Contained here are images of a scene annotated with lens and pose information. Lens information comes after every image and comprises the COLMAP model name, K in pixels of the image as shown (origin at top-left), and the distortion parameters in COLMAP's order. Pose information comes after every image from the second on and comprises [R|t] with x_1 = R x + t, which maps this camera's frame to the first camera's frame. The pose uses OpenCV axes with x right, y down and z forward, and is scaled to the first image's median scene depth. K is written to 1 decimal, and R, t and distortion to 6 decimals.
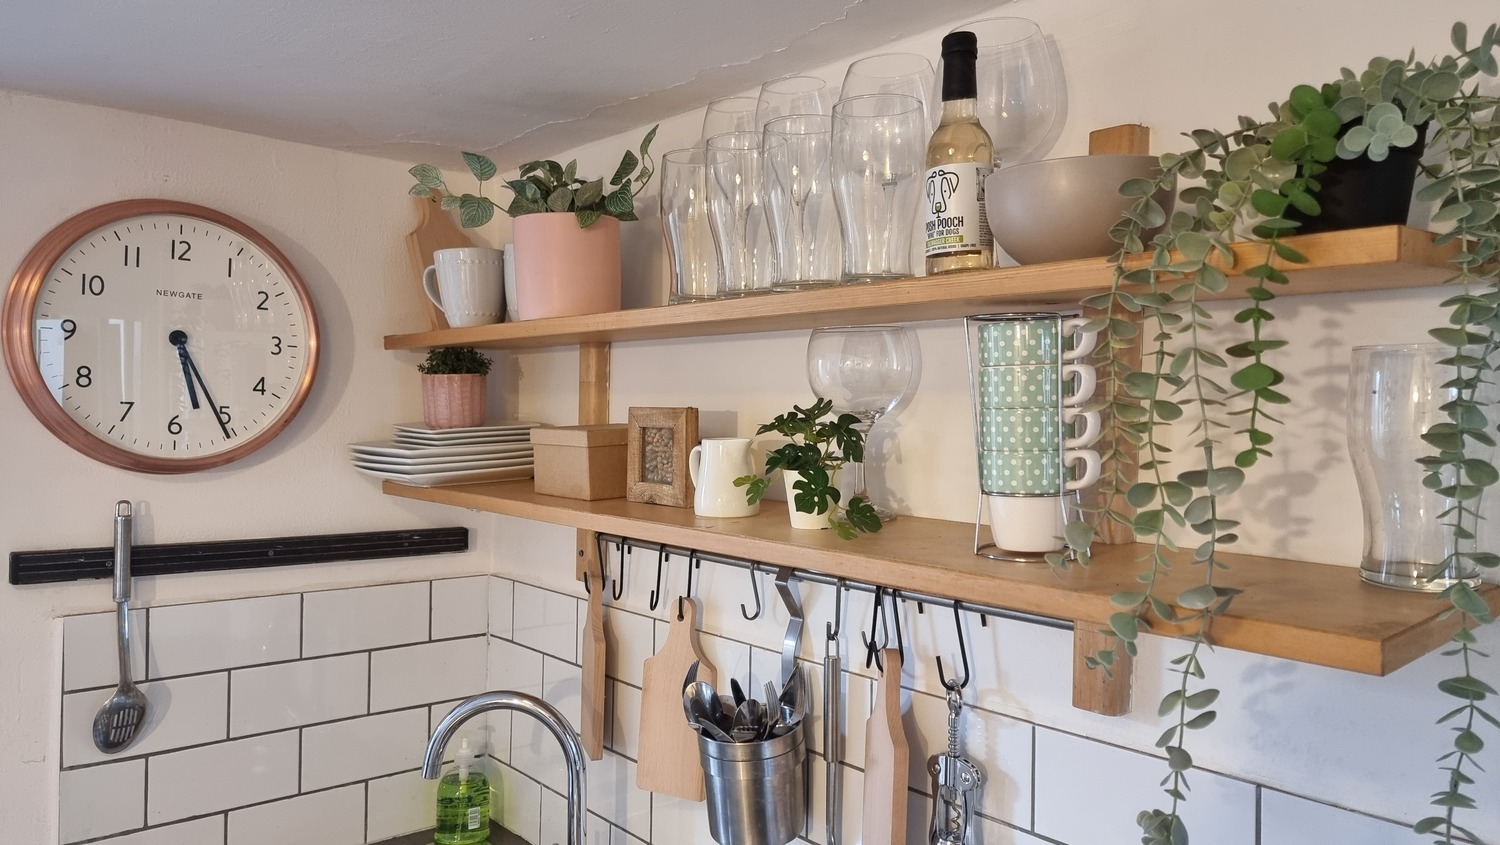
lens RADIAL K [[1058.3, 0, 741.5], [0, 1058.3, 463.8], [0, 0, 1]] dist [0.075972, -0.073480]
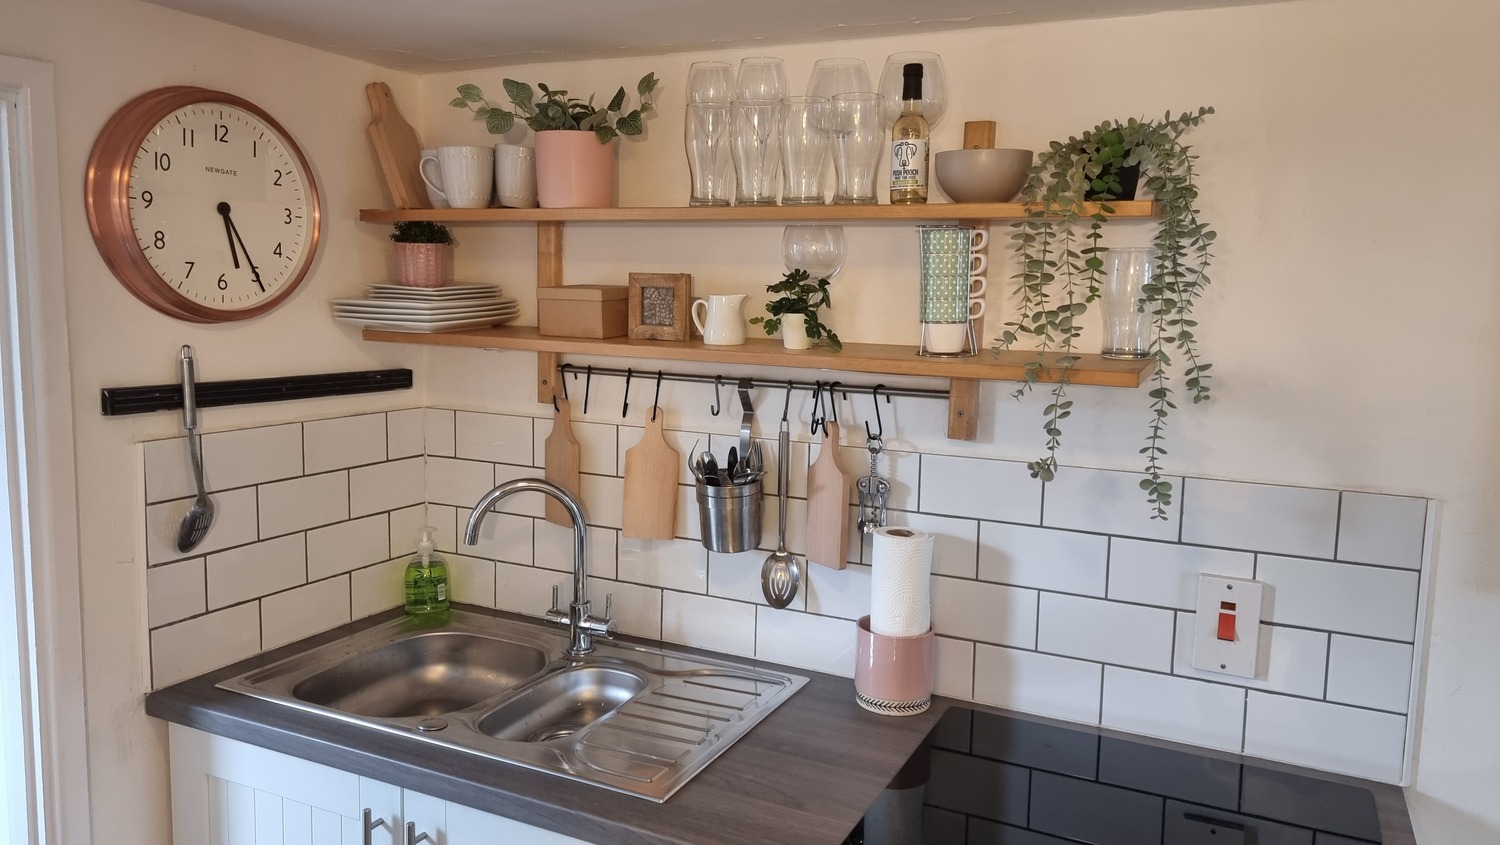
lens RADIAL K [[1058.3, 0, 741.5], [0, 1058.3, 463.8], [0, 0, 1]] dist [0.075972, -0.073480]
pose [[0.921981, -0.058405, 0.382806, -0.532540], [0.010311, 0.991913, 0.126503, 0.023046], [-0.387098, -0.112686, 0.915127, -0.407174]]
